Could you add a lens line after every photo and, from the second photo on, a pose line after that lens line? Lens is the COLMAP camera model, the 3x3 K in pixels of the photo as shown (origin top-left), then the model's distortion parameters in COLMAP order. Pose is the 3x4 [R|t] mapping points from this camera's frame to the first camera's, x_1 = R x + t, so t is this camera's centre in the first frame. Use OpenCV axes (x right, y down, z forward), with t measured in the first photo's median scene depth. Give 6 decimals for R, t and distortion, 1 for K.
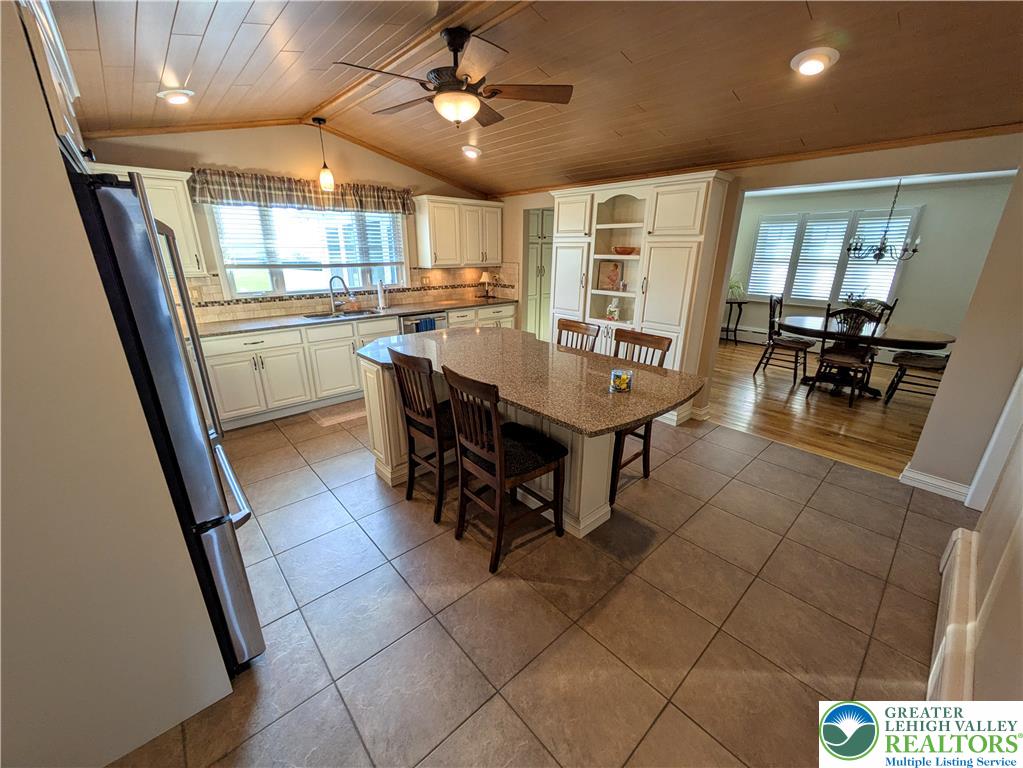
lens RADIAL K [[405.3, 0, 506.0], [0, 405.3, 384.5], [0, 0, 1]] dist [-0.001419, 0.001271]
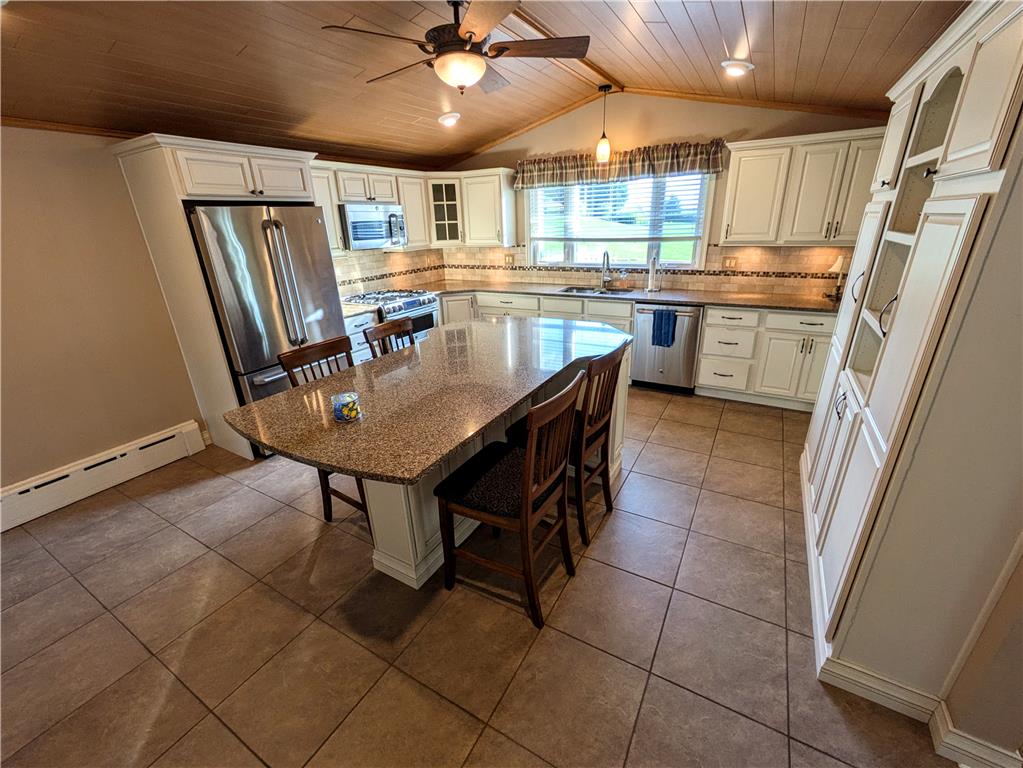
lens RADIAL K [[431.1, 0, 509.8], [0, 431.1, 382.2], [0, 0, 1]] dist [-0.003518, -0.000211]
pose [[0.309383, 0.315415, -0.897104, 0.527443], [-0.274027, 0.932942, 0.233512, -0.152733], [0.910599, 0.173586, 0.375069, 0.460741]]
